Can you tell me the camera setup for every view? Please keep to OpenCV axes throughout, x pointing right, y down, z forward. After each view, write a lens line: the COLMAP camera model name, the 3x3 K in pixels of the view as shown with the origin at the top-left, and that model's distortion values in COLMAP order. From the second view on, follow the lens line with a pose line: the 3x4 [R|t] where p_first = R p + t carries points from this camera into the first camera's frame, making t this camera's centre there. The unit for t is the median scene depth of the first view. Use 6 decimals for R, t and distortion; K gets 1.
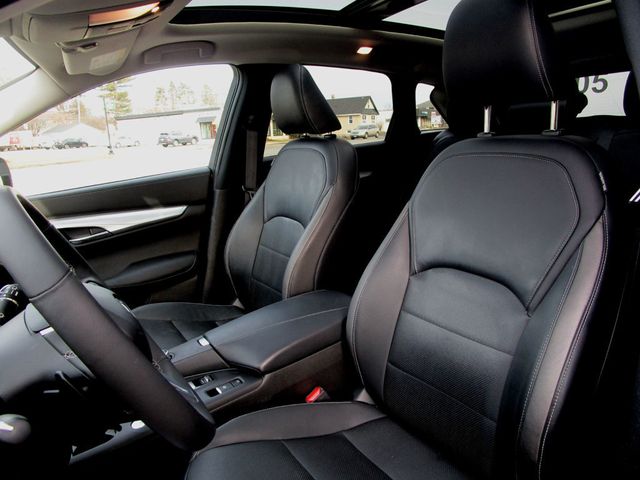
lens RADIAL K [[457.6, 0, 318.2], [0, 457.6, 242.8], [0, 0, 1]] dist [-0.021574, 0.000650]
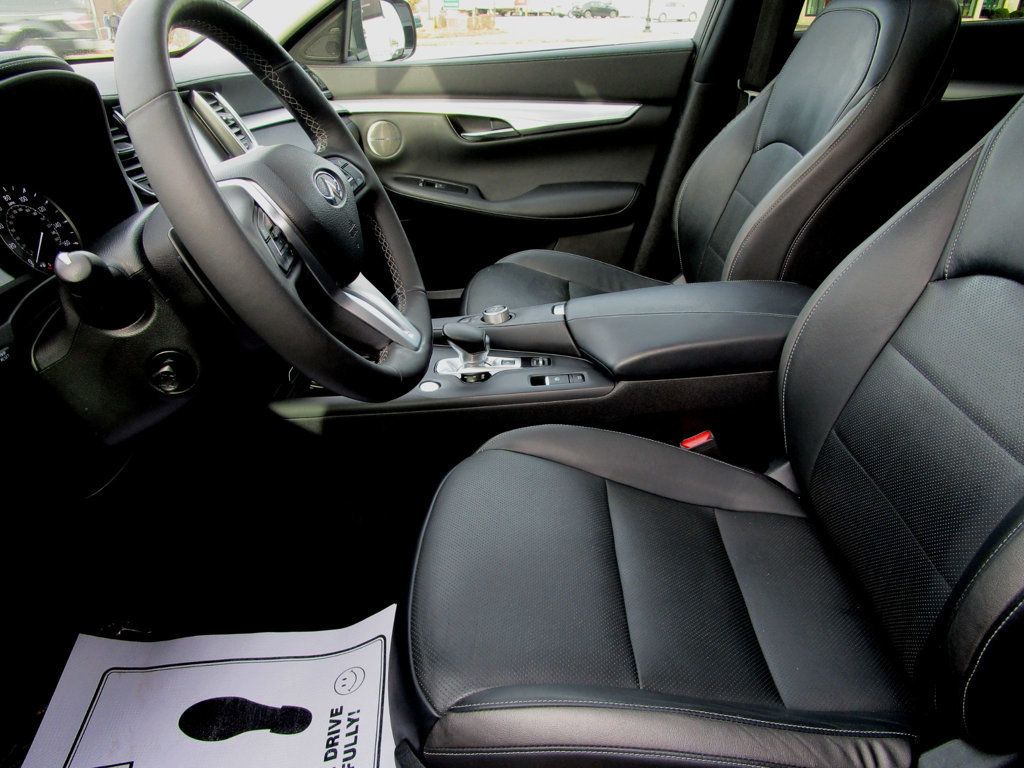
lens RADIAL K [[732.2, 0, 511.4], [0, 732.2, 384.7], [0, 0, 1]] dist [-0.021574, 0.000650]
pose [[0.821191, 0.298793, -0.486177, 0.163674], [-0.170852, 0.941618, 0.290114, 0.017946], [0.544477, -0.155175, 0.824297, 0.056022]]
